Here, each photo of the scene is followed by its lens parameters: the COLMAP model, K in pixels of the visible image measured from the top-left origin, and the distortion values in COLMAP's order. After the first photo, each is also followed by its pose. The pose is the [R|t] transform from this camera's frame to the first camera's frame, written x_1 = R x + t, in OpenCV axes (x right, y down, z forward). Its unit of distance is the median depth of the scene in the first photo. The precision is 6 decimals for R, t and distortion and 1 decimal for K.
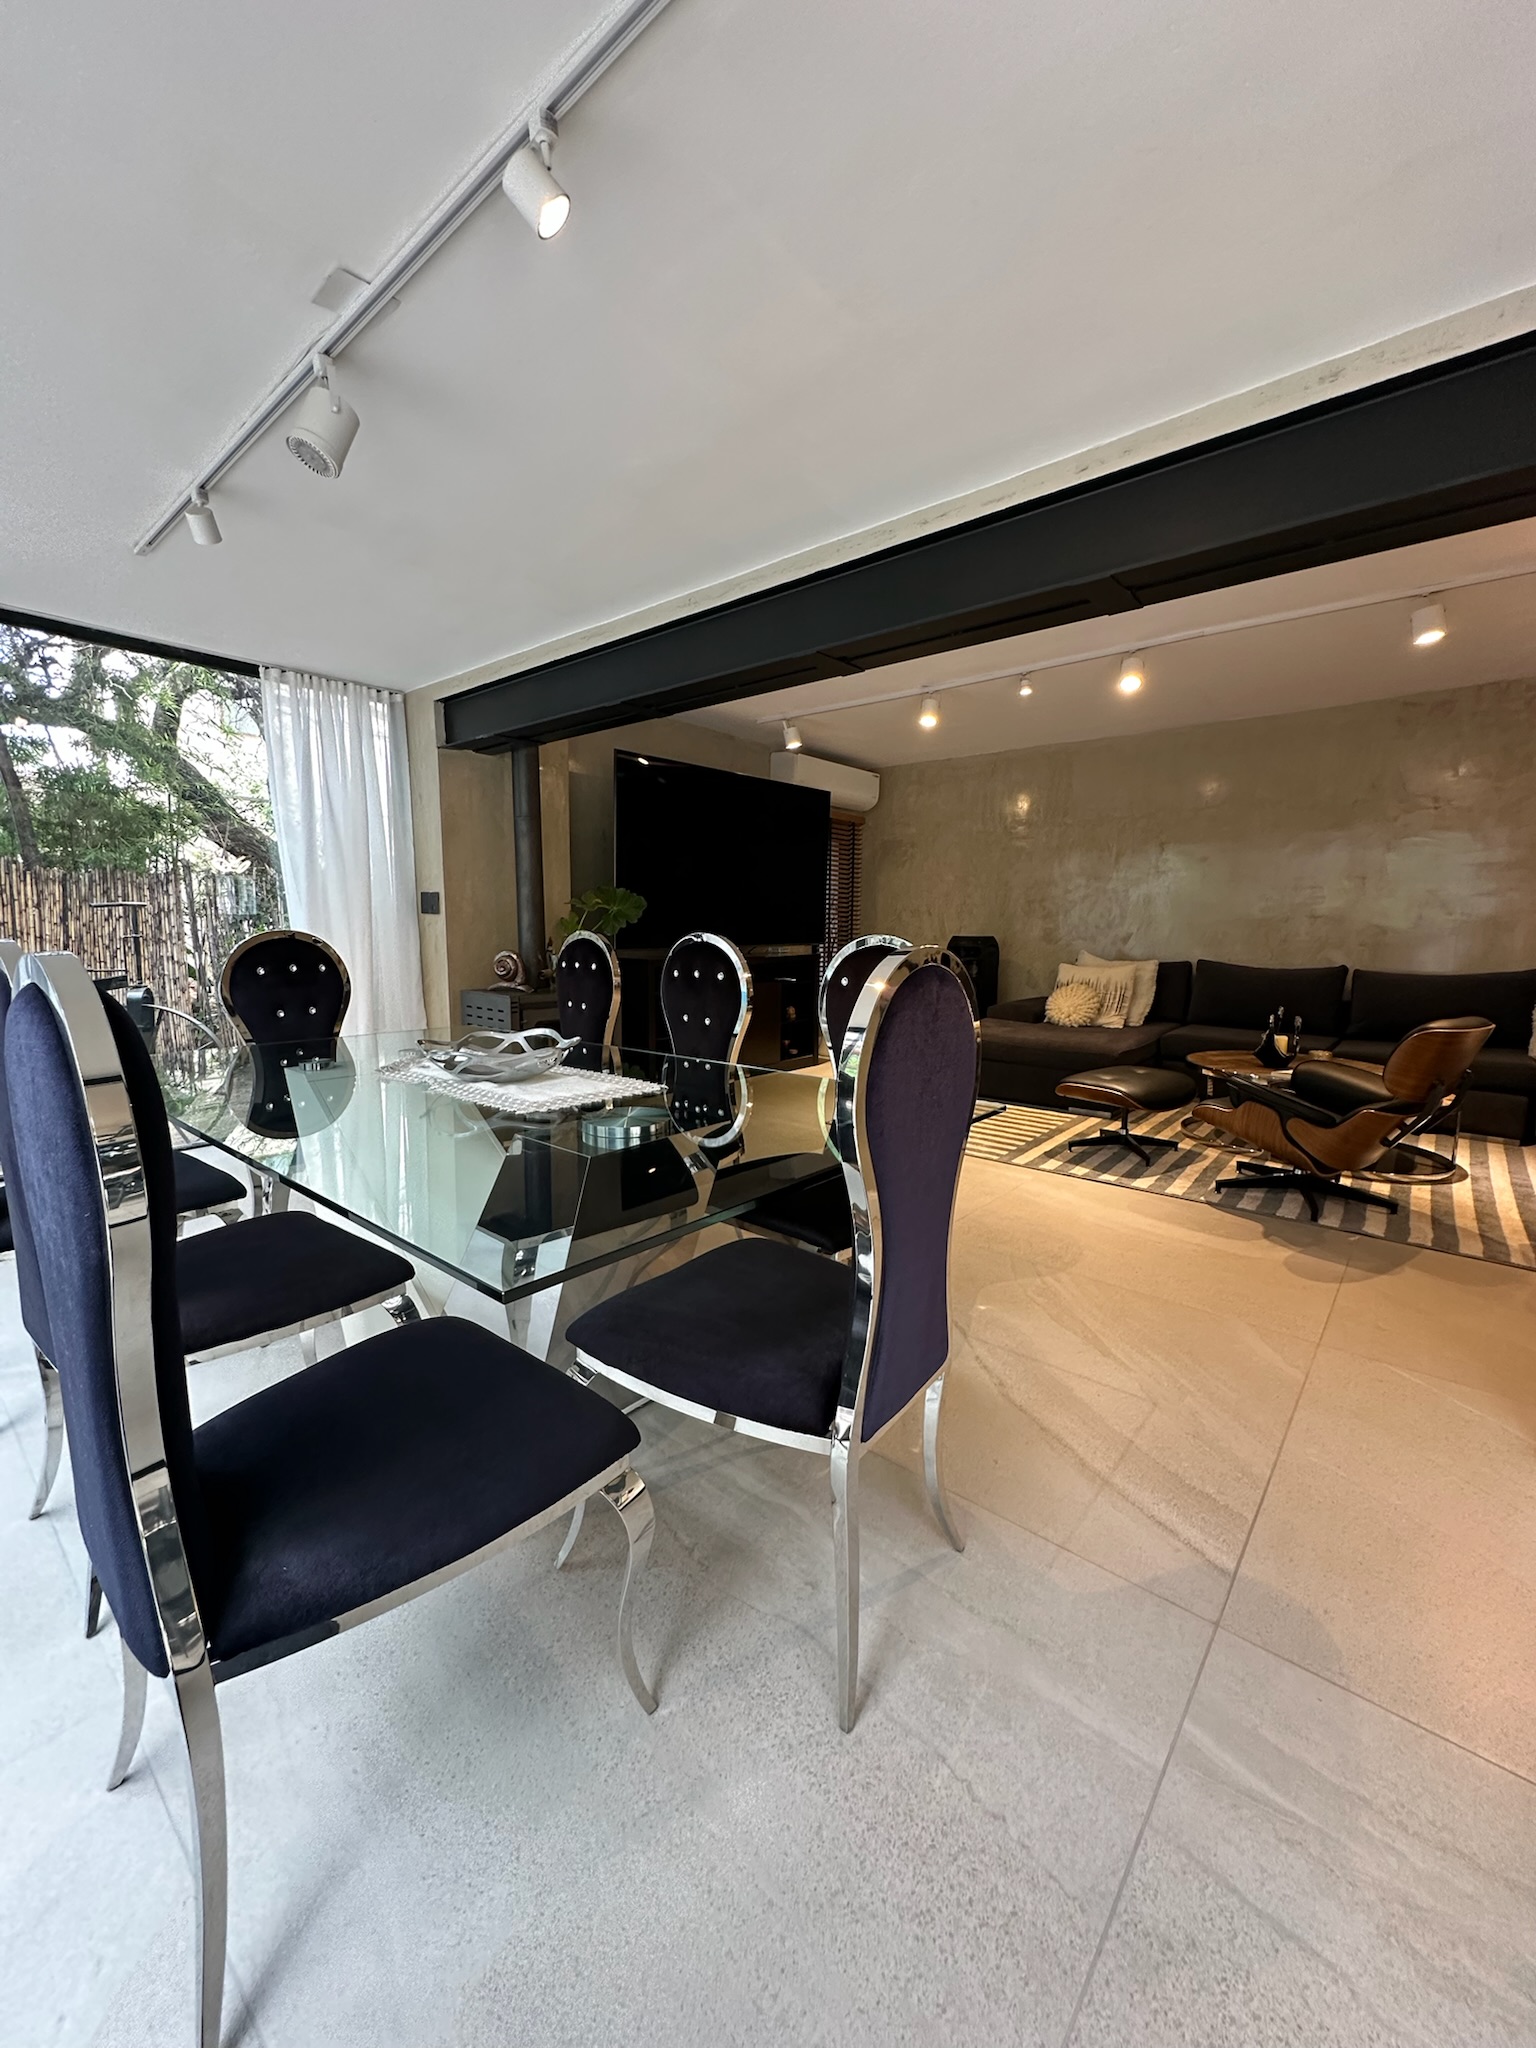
lens RADIAL K [[816.0, 0, 768.0], [0, 816.0, 1024.0], [0, 0, 1]] dist [-0.008427, 0.002359]
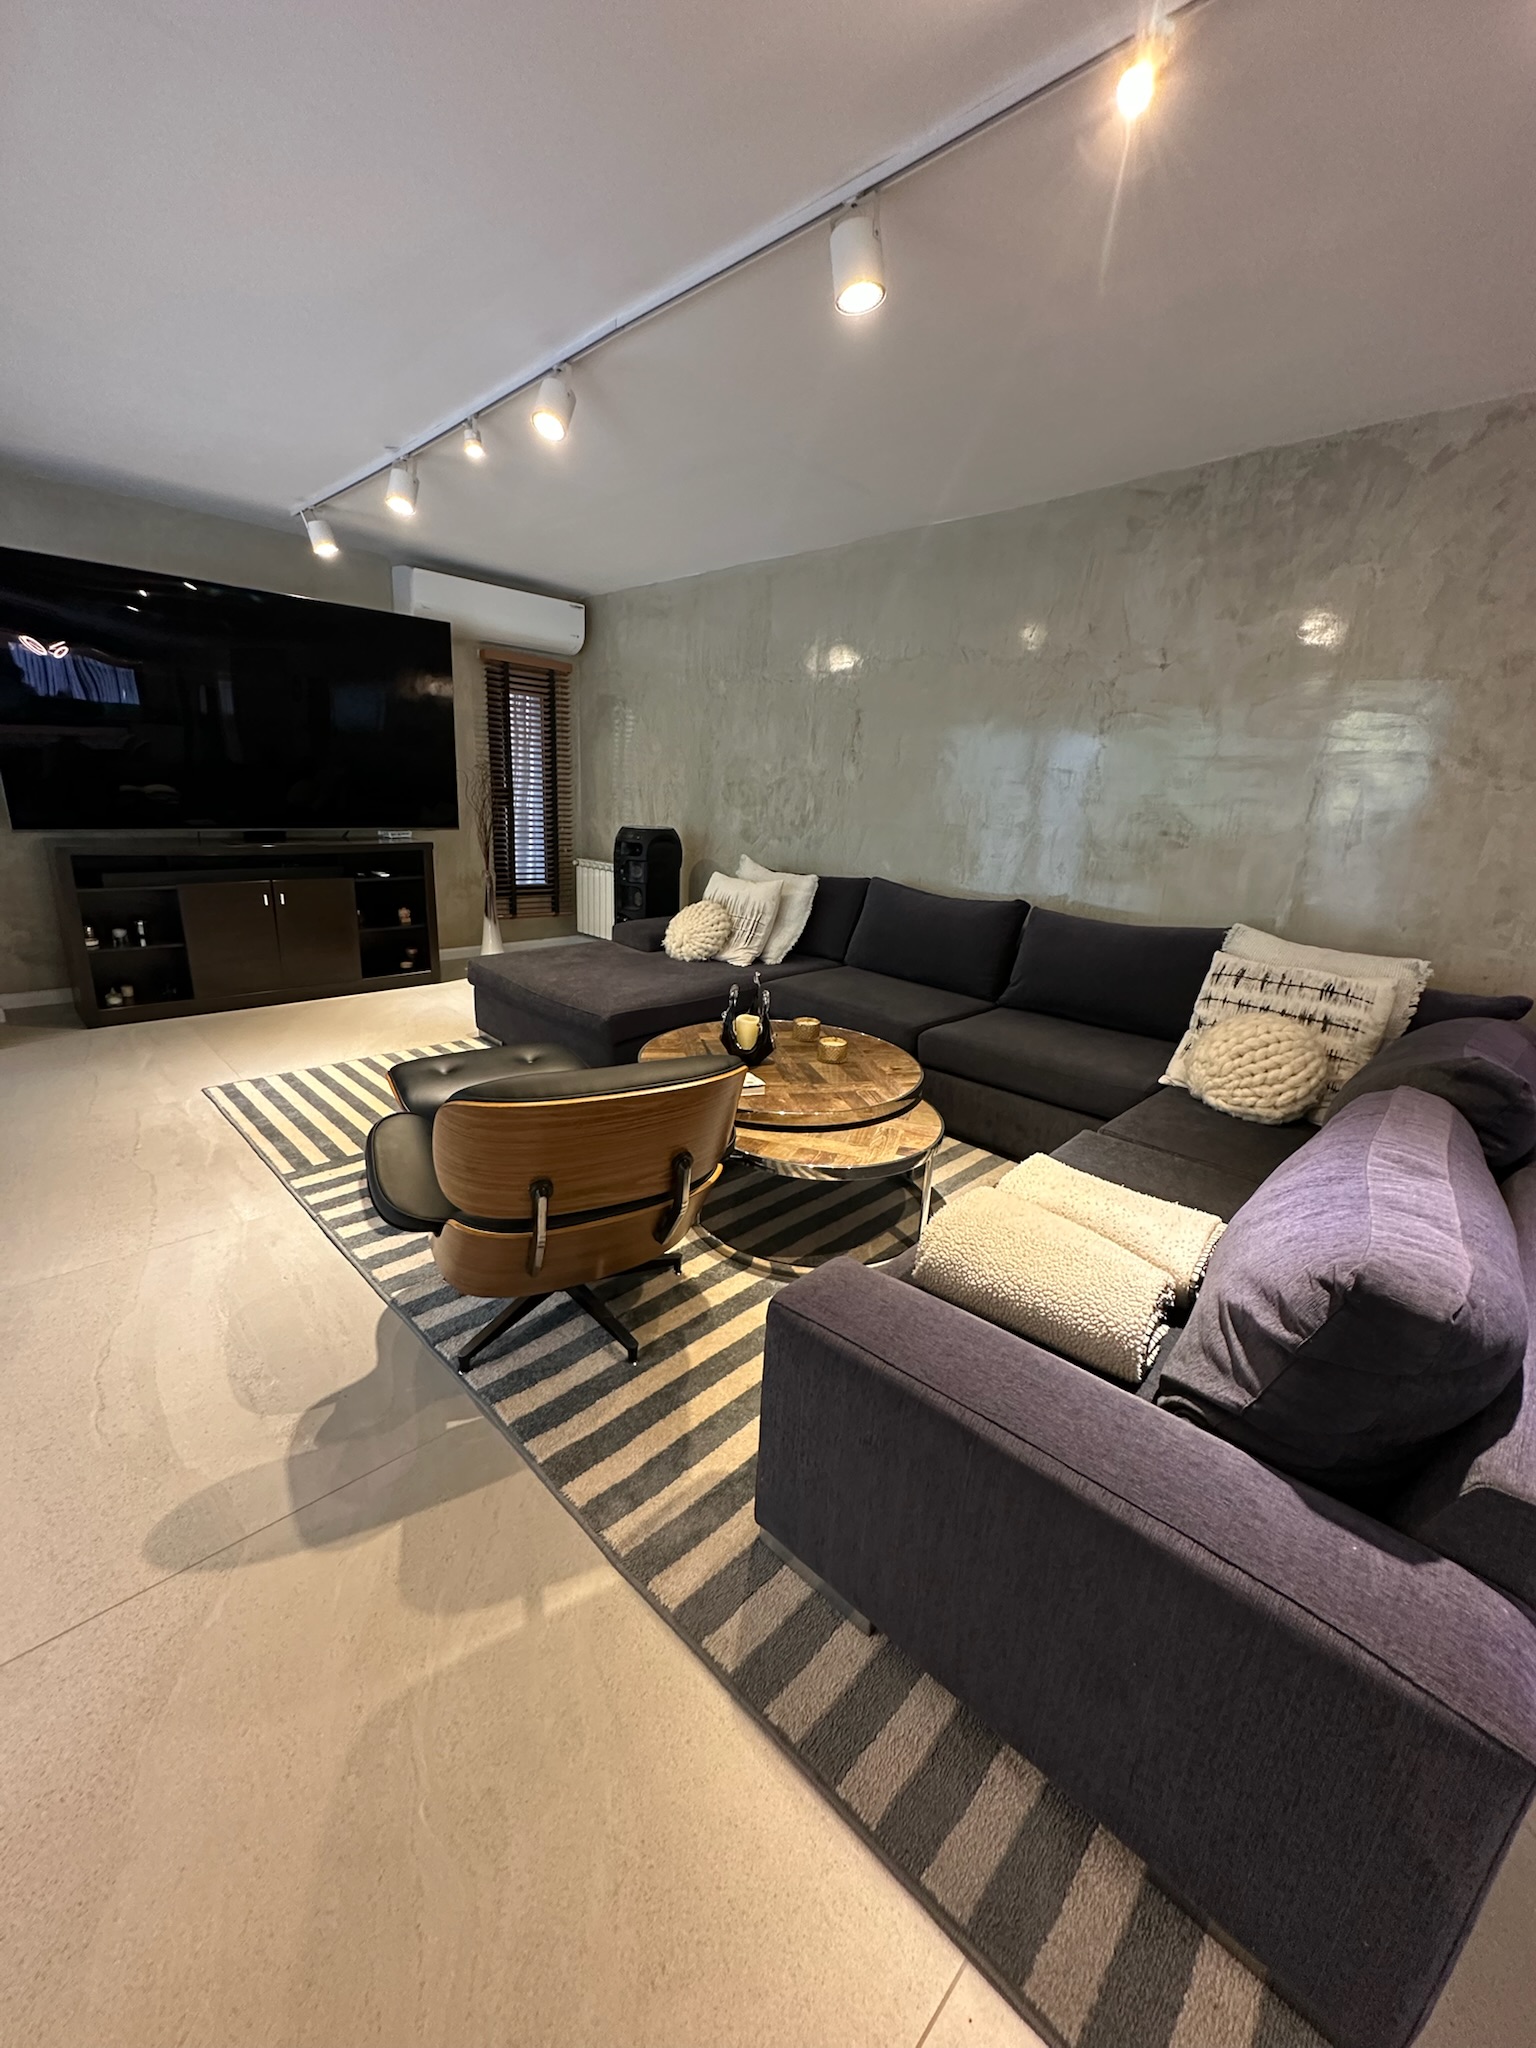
lens RADIAL K [[816.0, 0, 768.0], [0, 816.0, 1024.0], [0, 0, 1]] dist [-0.008427, 0.002359]
pose [[0.995991, 0.061801, -0.064675, 0.497595], [-0.050598, 0.985421, 0.162434, -0.064423], [0.073770, -0.158510, 0.984598, 0.252079]]
